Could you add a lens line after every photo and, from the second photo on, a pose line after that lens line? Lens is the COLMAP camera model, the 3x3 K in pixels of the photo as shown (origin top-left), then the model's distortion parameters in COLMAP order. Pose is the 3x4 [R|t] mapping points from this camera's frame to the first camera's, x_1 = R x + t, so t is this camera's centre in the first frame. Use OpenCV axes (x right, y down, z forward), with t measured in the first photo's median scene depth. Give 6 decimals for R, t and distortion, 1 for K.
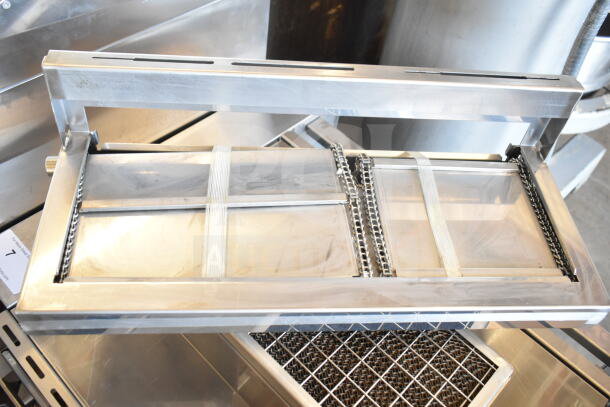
lens RADIAL K [[564.8, 0, 305.0], [0, 564.8, 203.5], [0, 0, 1]] dist [-0.014508, -0.015439]
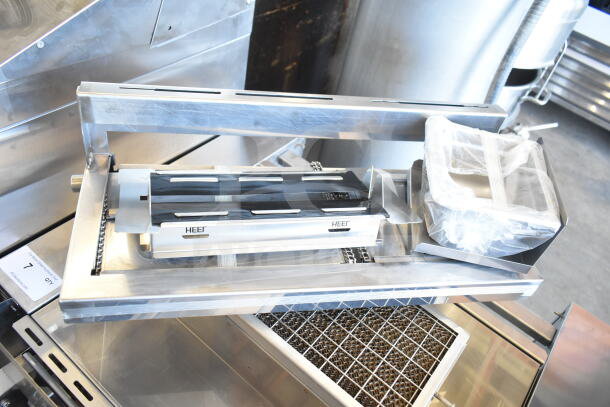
lens RADIAL K [[500.6, 0, 305.0], [0, 500.6, 203.5], [0, 0, 1]] dist [0.002686, -0.000053]
pose [[0.993002, -0.027577, 0.114831, -0.109396], [0.037293, 0.995823, -0.083346, 0.085424], [-0.112053, 0.087045, 0.989882, -0.075638]]
